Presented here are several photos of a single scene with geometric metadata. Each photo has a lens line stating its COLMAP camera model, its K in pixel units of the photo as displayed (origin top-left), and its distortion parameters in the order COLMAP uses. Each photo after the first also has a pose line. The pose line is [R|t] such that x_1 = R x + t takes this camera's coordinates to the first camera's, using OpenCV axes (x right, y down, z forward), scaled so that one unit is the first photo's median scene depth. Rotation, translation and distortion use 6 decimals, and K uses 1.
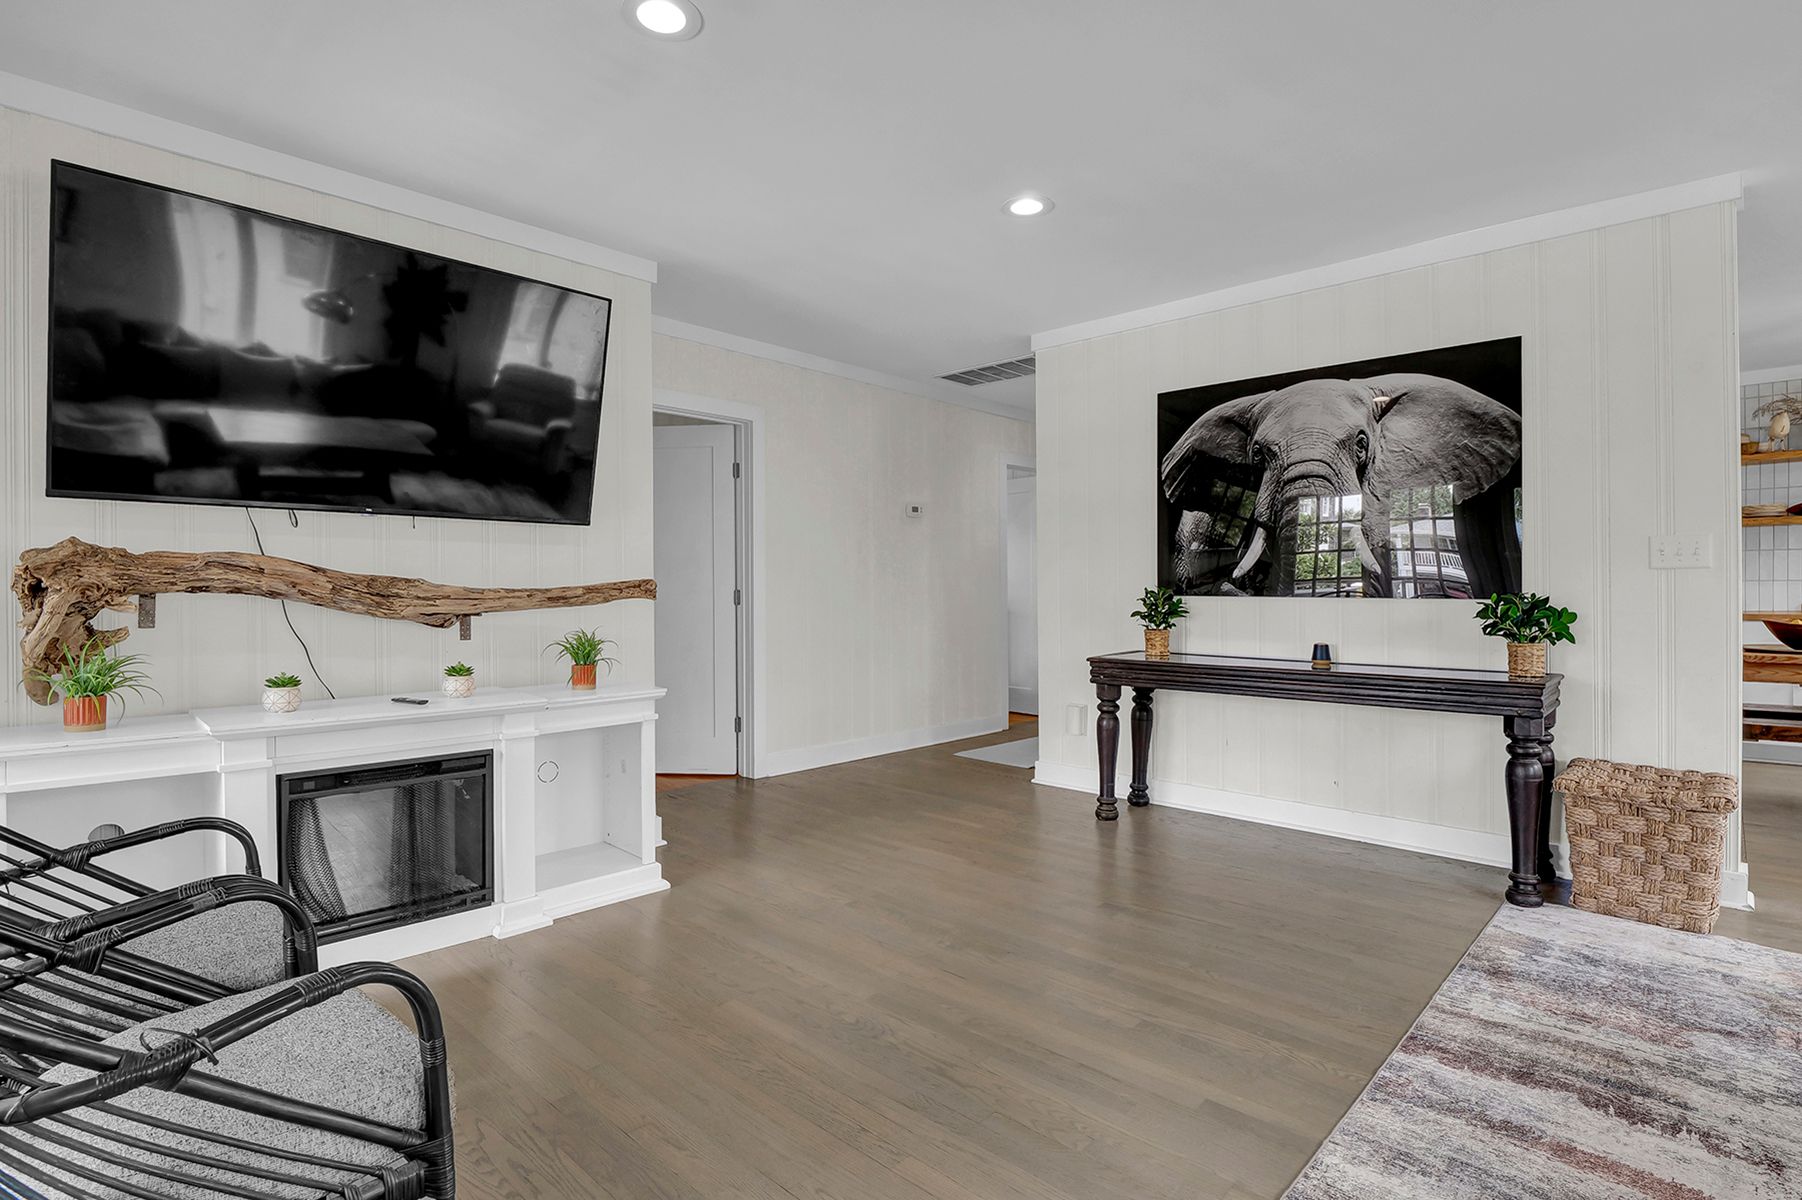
lens RADIAL K [[890.4, 0, 884.0], [0, 890.4, 603.9], [0, 0, 1]] dist [-0.024992, 0.004922]
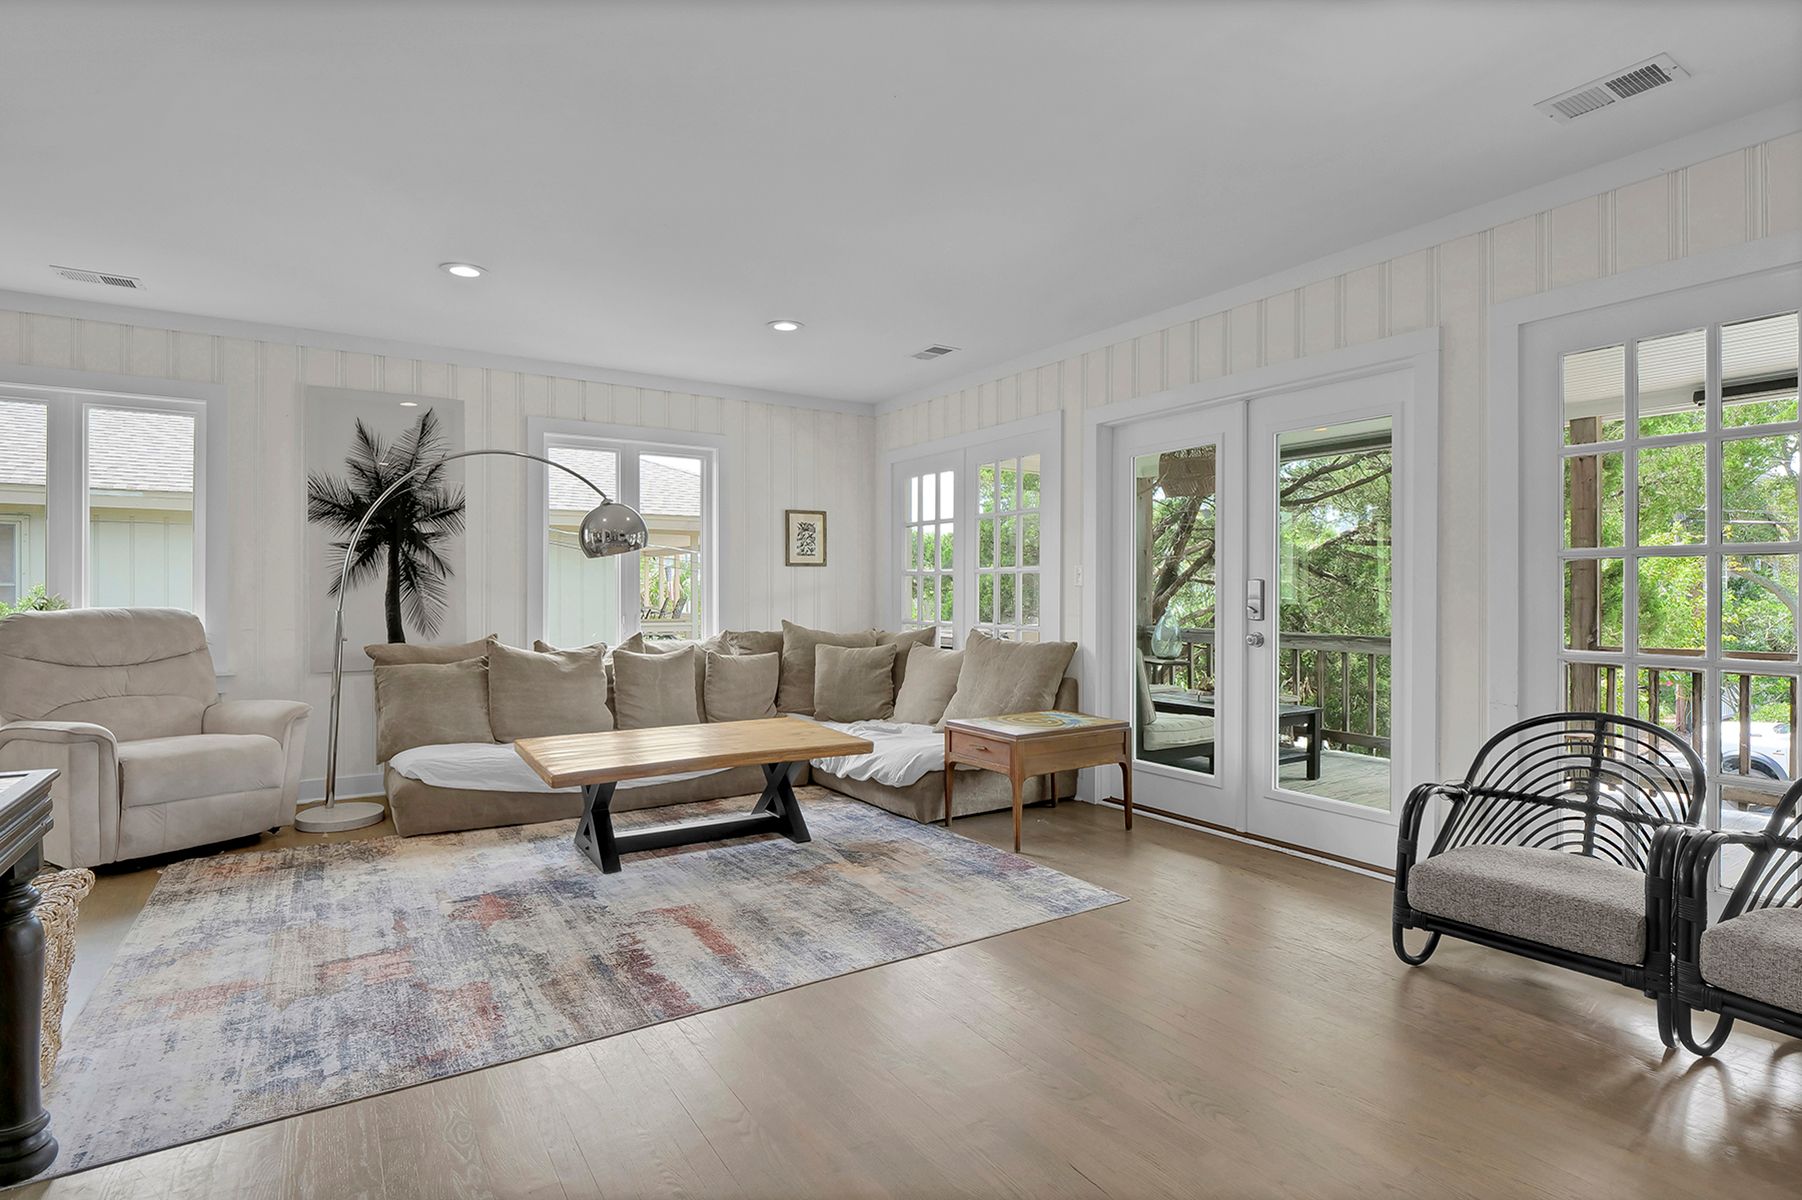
lens RADIAL K [[890.4, 0, 912.8], [0, 890.4, 587.7], [0, 0, 1]] dist [-0.024992, 0.004922]
pose [[-0.977034, 0.002127, 0.213075, 0.062983], [0.006162, 0.999814, 0.018276, -0.050562], [-0.212996, 0.019170, -0.976865, 1.789211]]
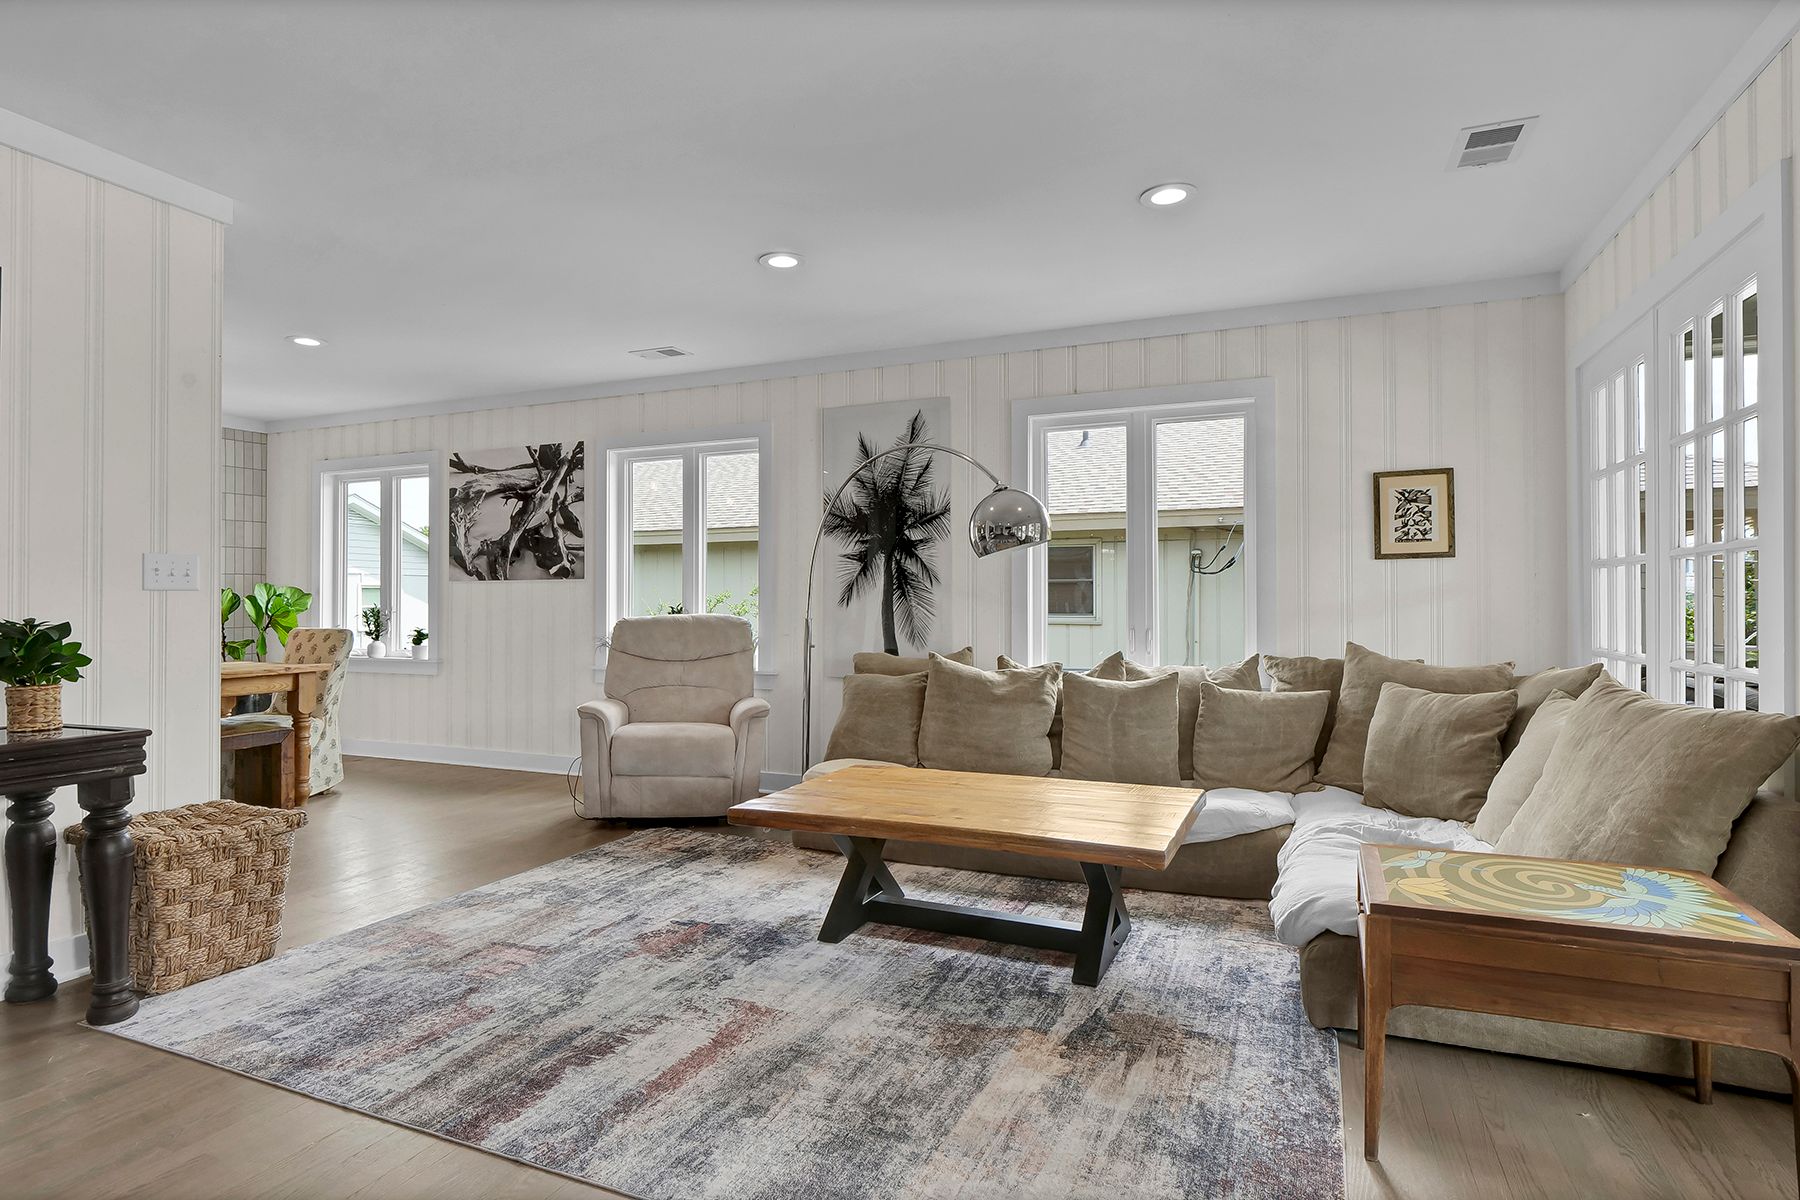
lens RADIAL K [[953.1, 0, 897.9], [0, 953.1, 592.4], [0, 0, 1]] dist [-0.006126, 0.000115]
pose [[-0.356820, 0.013706, 0.934073, -0.388835], [0.024554, 0.999685, -0.005289, -0.018066], [-0.933850, 0.021048, -0.357044, 0.814275]]
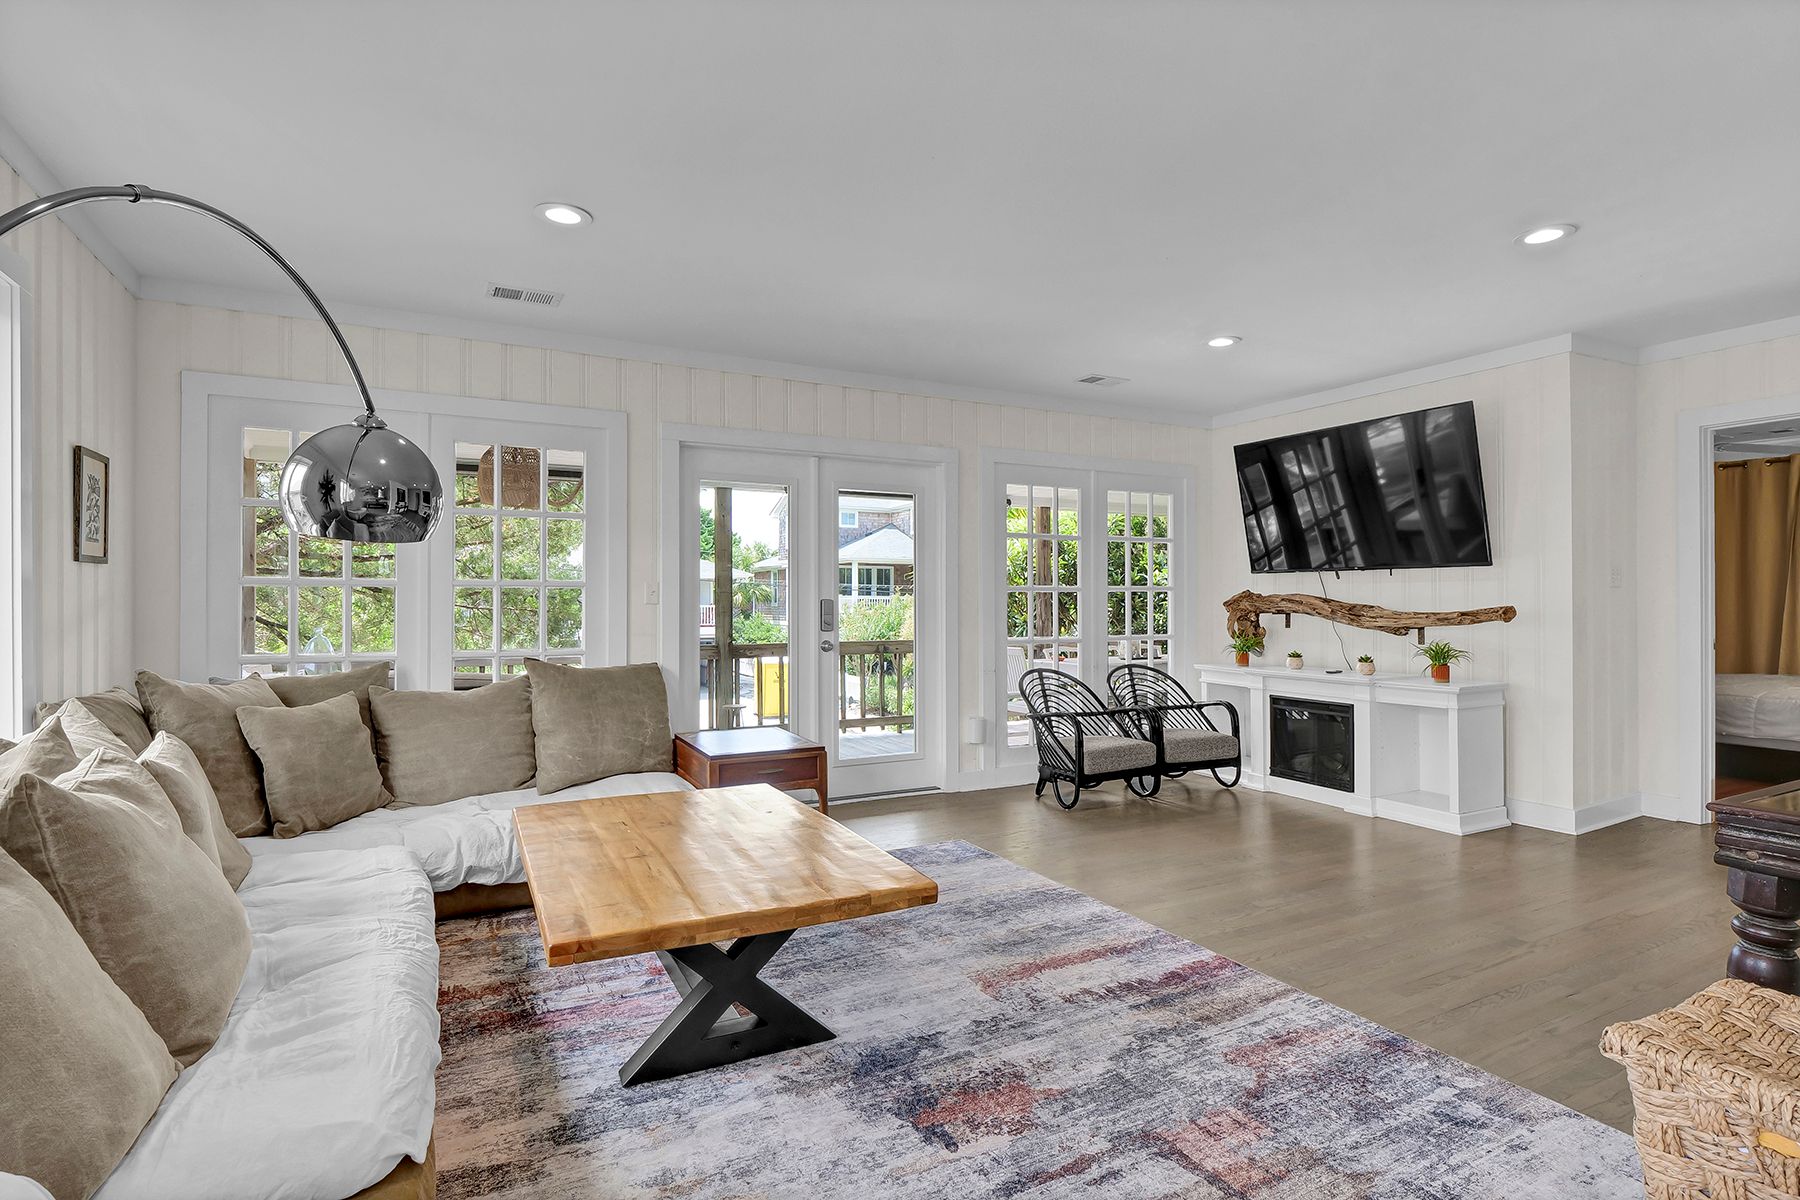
lens RADIAL K [[889.5, 0, 889.4], [0, 889.5, 607.2], [0, 0, 1]] dist [-0.024992, 0.004922]
pose [[-0.321317, 0.008151, -0.946936, 1.800262], [-0.018873, 0.999709, 0.015009, -0.044613], [0.946783, 0.022694, -0.321070, 0.821023]]
